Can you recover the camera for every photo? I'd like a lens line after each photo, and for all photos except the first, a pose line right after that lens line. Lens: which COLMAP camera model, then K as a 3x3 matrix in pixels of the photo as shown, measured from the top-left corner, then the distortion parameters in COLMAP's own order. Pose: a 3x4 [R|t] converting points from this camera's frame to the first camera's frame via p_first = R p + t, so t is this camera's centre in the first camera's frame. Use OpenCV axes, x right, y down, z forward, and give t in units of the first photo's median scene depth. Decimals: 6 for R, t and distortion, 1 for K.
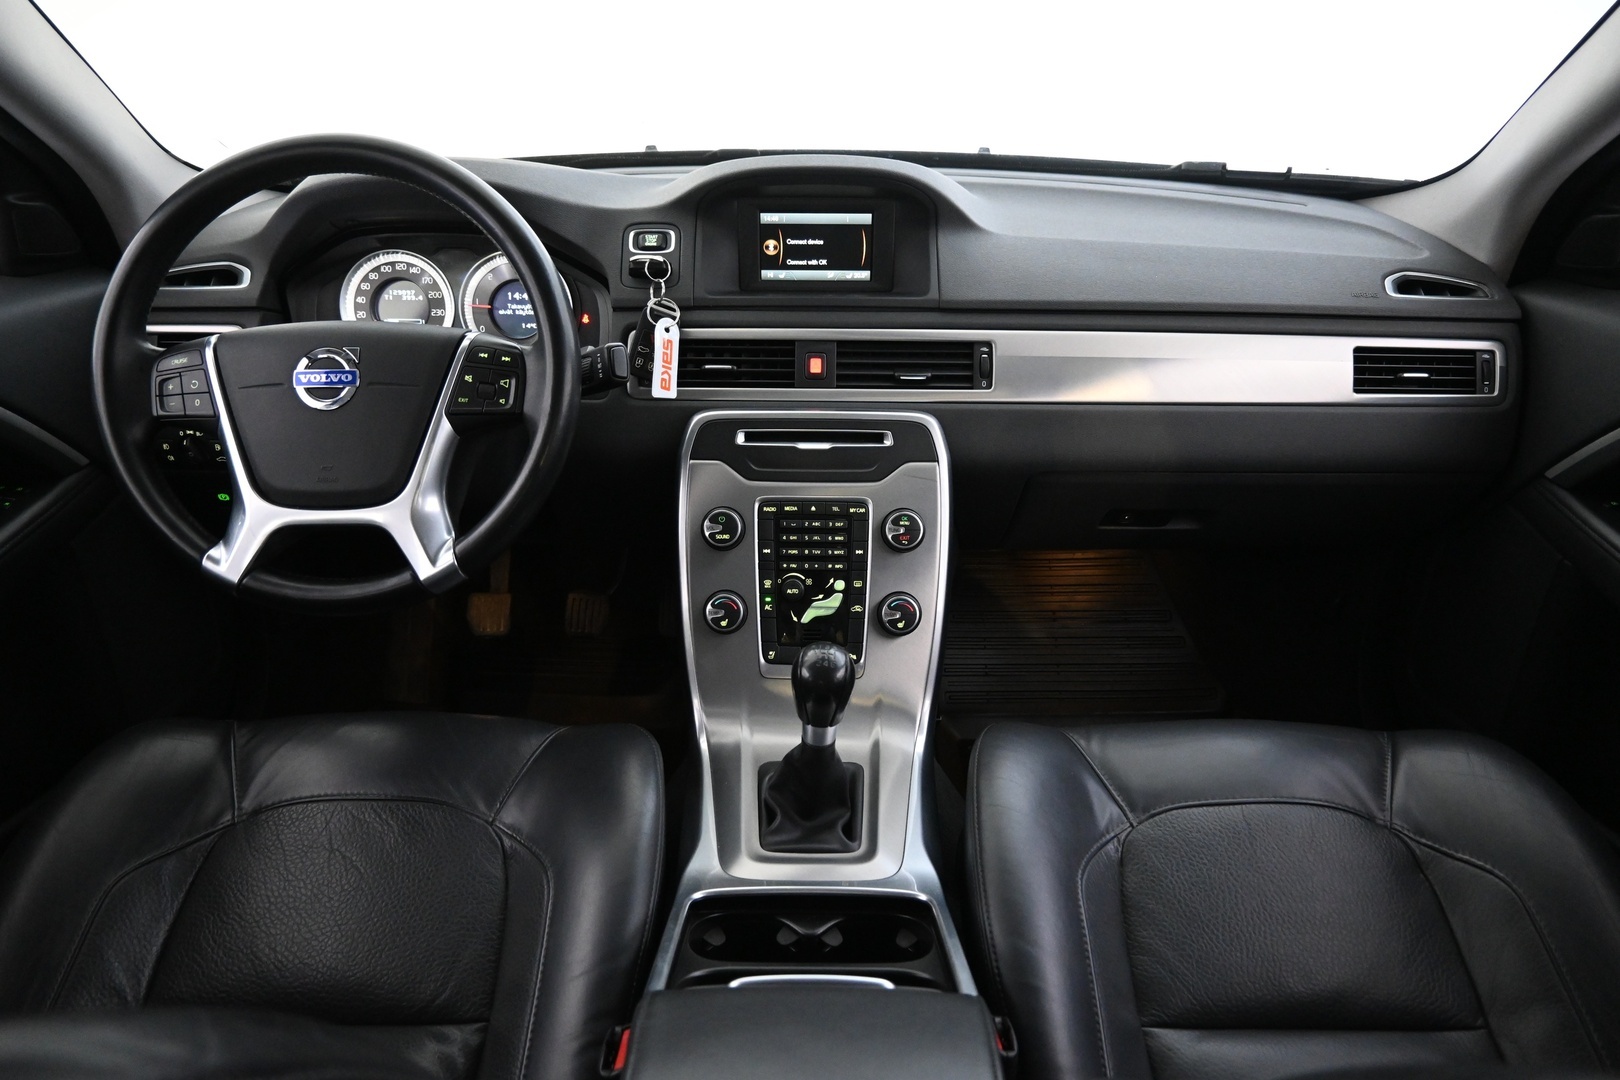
lens RADIAL K [[1109.3, 0, 810.0], [0, 1109.3, 540.0], [0, 0, 1]] dist [0.000759, 0.000402]
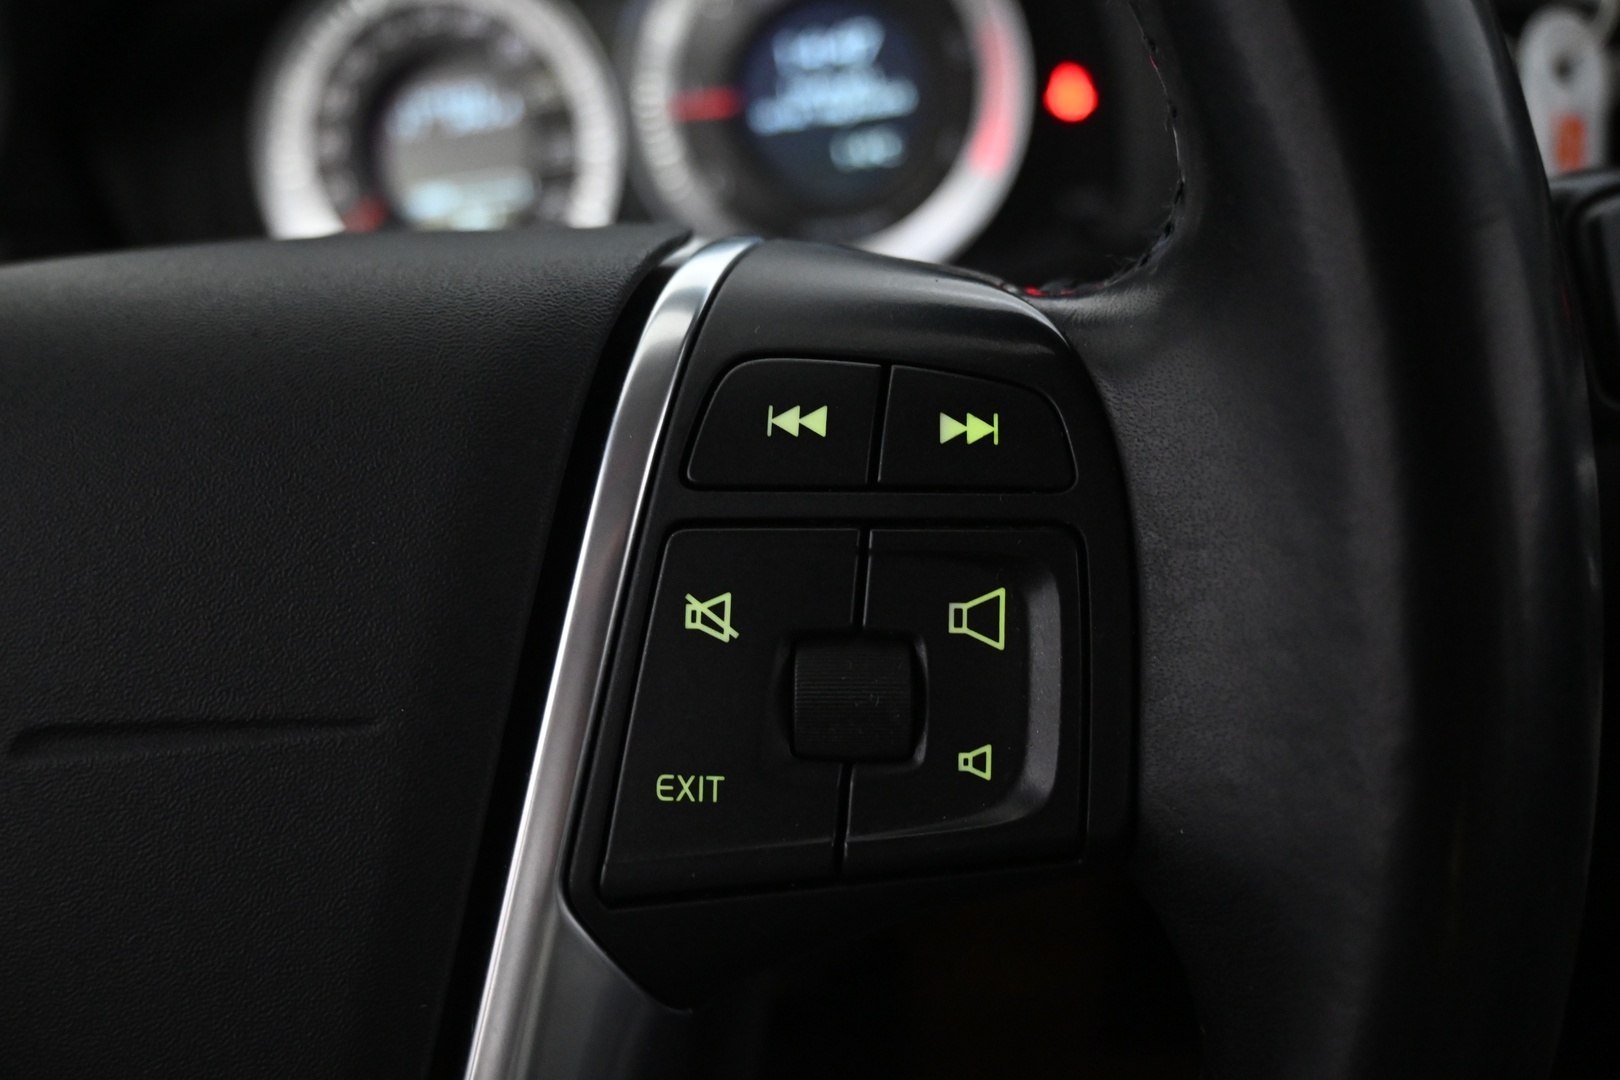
lens RADIAL K [[1485.9, 0, 762.6], [0, 1485.9, 541.0], [0, 0, 1]] dist [0.015920, 0.010205]
pose [[0.963939, -0.081234, -0.253424, -0.212502], [0.101924, 0.992355, 0.069590, -0.137665], [0.245833, -0.092911, 0.964849, 0.689975]]
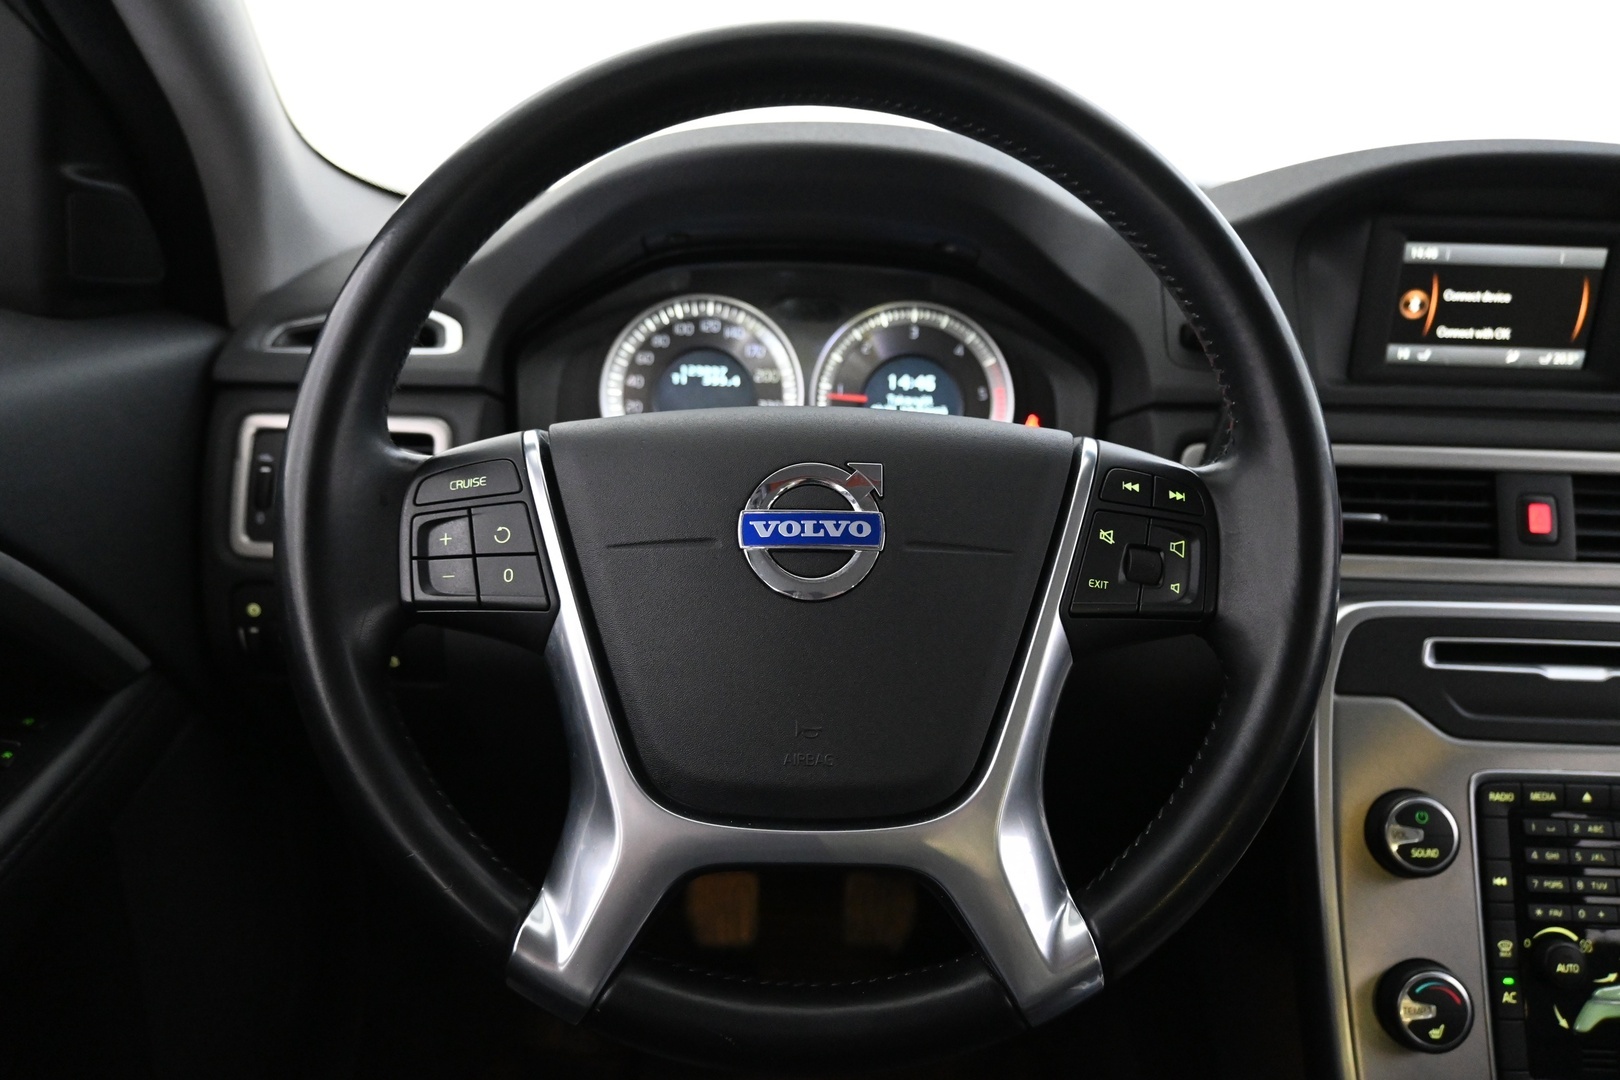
lens RADIAL K [[1308.7, 0, 810.0], [0, 1308.7, 540.0], [0, 0, 1]] dist [-0.001521, -0.001737]
pose [[0.999683, 0.024787, 0.004497, -0.357041], [-0.024034, 0.991916, -0.124598, -0.062042], [-0.007549, 0.124451, 0.992197, 0.390696]]
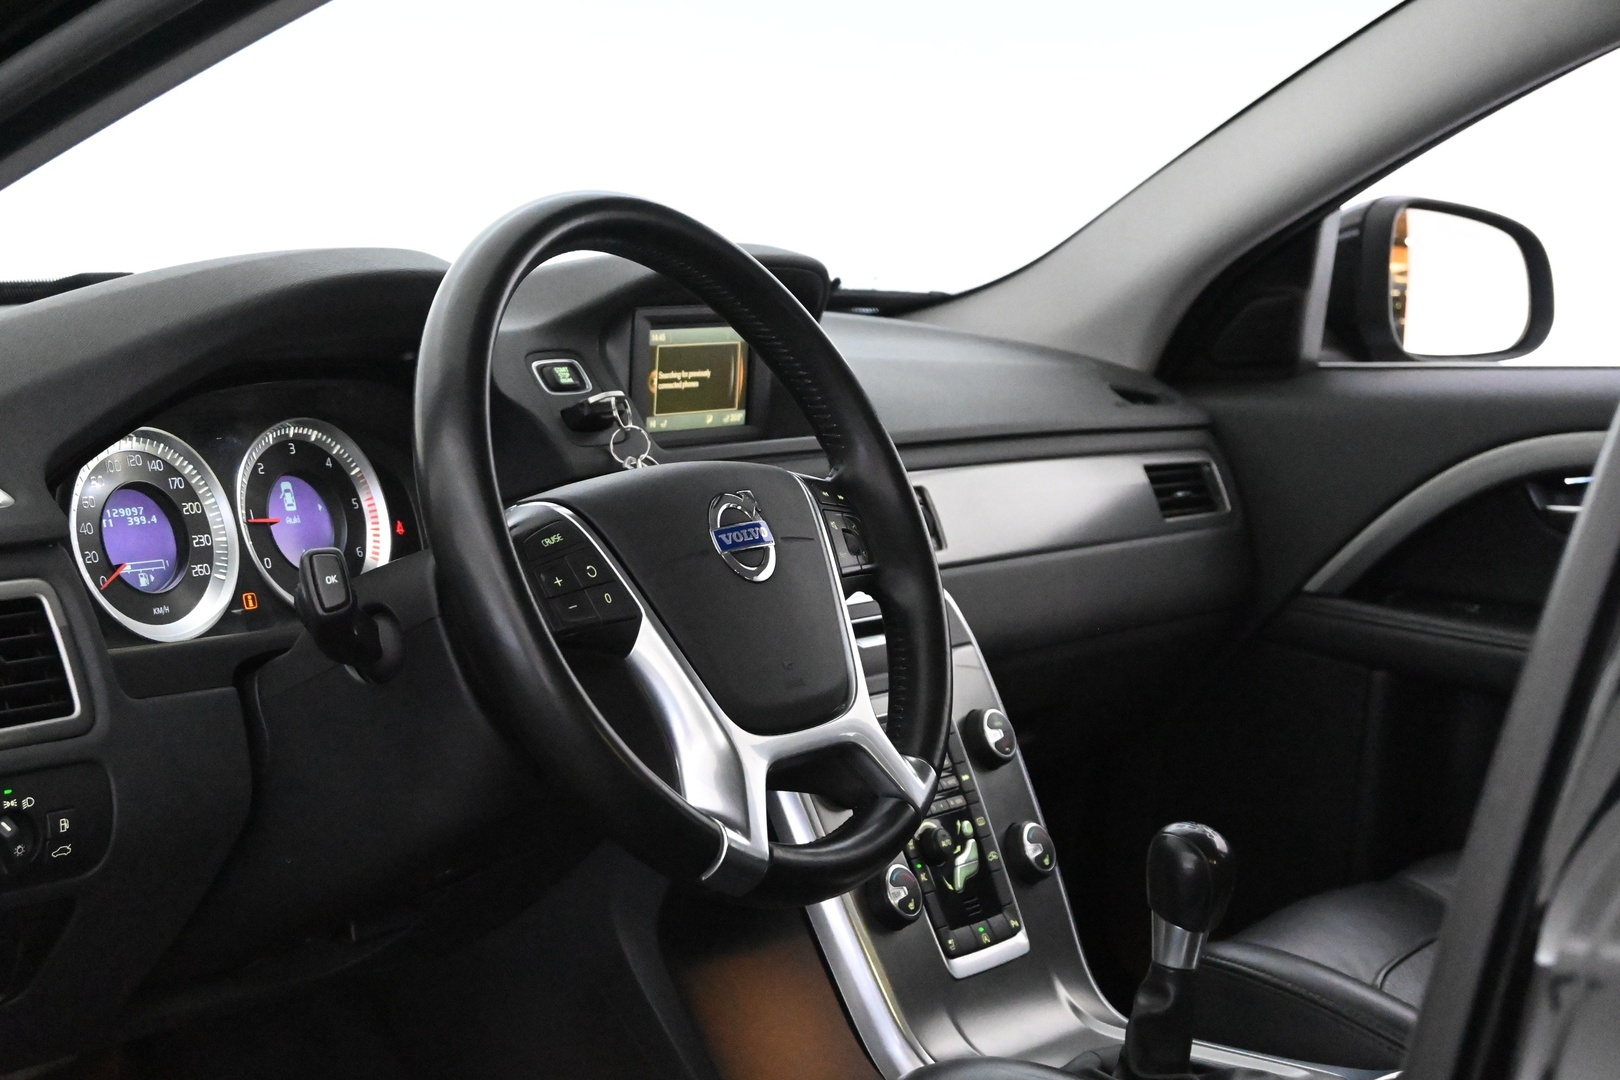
lens RADIAL K [[3050.1, 0, 810.0], [0, 3050.1, 540.0], [0, 0, 1]] dist [0.010679, -0.025776]
pose [[0.552762, -0.084147, 0.829080, -1.549711], [0.324455, 0.938116, -0.121106, 0.069908], [-0.767582, 0.335942, 0.545857, -0.004693]]
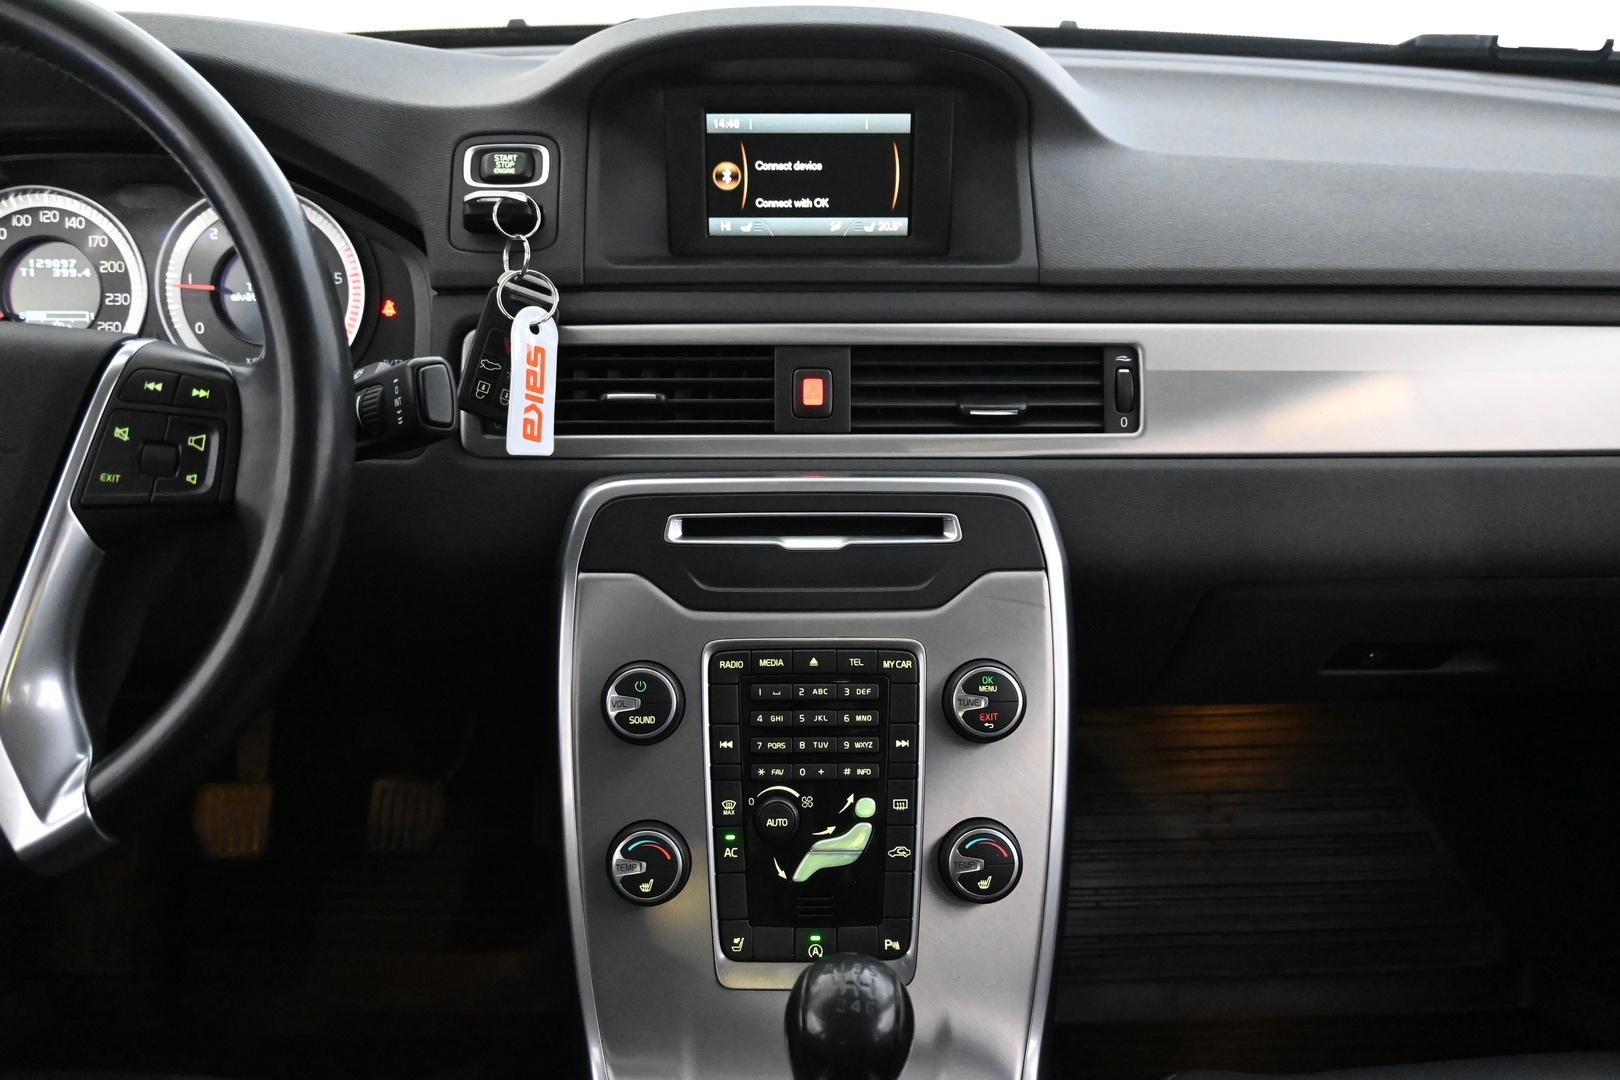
lens RADIAL K [[1587.1, 0, 810.0], [0, 1587.1, 540.0], [0, 0, 1]] dist [0.004184, -0.008202]
pose [[0.999545, -0.012244, 0.027574, -0.018868], [0.013506, 0.998846, -0.046080, -0.051428], [-0.026978, 0.046431, 0.998557, 0.241117]]
